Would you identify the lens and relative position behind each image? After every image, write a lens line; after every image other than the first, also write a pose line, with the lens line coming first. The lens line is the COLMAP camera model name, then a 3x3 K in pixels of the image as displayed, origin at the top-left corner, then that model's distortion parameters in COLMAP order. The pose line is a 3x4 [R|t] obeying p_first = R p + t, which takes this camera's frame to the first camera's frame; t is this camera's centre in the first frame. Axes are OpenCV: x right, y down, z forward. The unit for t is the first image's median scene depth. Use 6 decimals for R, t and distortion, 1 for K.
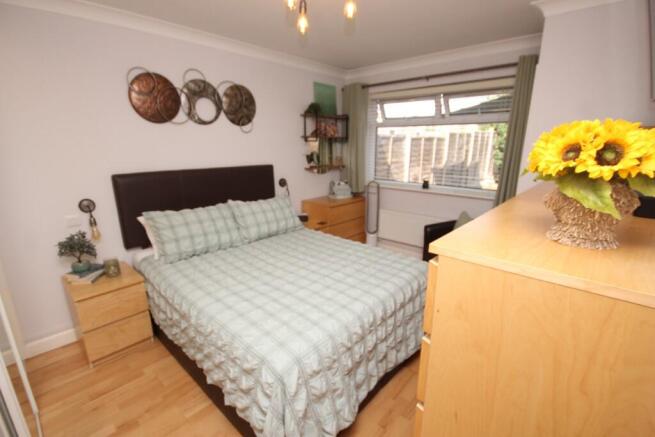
lens RADIAL K [[301.1, 0, 327.9], [0, 301.1, 220.9], [0, 0, 1]] dist [-0.015530, 0.000105]
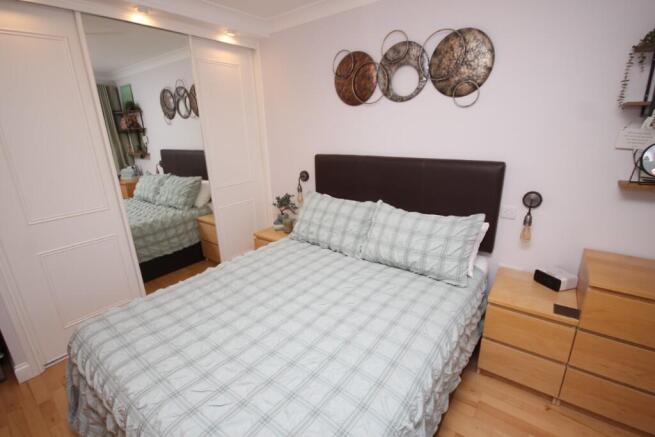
lens RADIAL K [[301.1, 0, 327.9], [0, 301.1, 220.9], [0, 0, 1]] dist [-0.015530, 0.000105]
pose [[0.084784, 0.292557, -0.952482, 0.428646], [-0.219039, 0.938013, 0.268615, -0.203424], [0.972025, 0.185857, 0.143610, 0.784070]]
